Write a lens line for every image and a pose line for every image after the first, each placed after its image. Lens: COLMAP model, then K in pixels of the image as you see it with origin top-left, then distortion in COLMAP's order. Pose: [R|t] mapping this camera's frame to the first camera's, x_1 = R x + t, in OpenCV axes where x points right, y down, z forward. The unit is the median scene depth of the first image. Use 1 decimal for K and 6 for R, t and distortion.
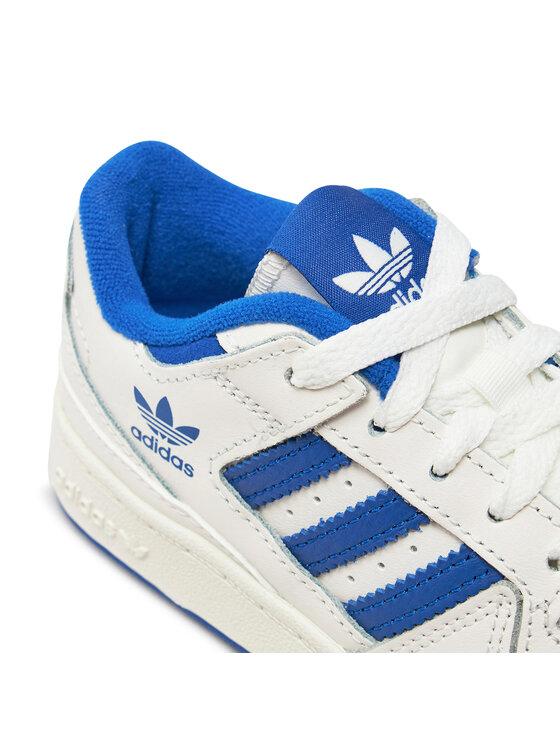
lens RADIAL K [[1770.5, 0, 280.0], [0, 1770.5, 373.0], [0, 0, 1]] dist [-0.083879, -0.432170]
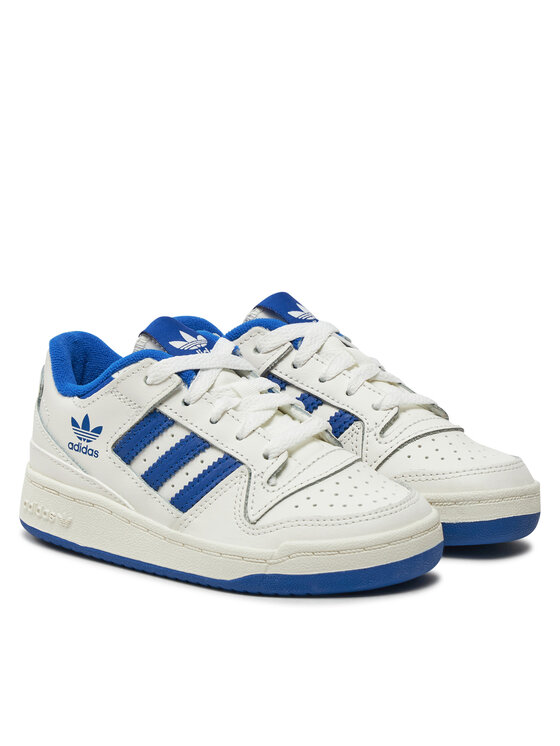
lens RADIAL K [[2190.3, 0, 280.0], [0, 2190.3, 373.0], [0, 0, 1]] dist [-0.253507, -0.495456]
pose [[0.999567, 0.027108, 0.011456, 0.134802], [-0.019115, 0.894002, -0.447654, 1.157316], [-0.022376, 0.447241, 0.894133, -1.349448]]
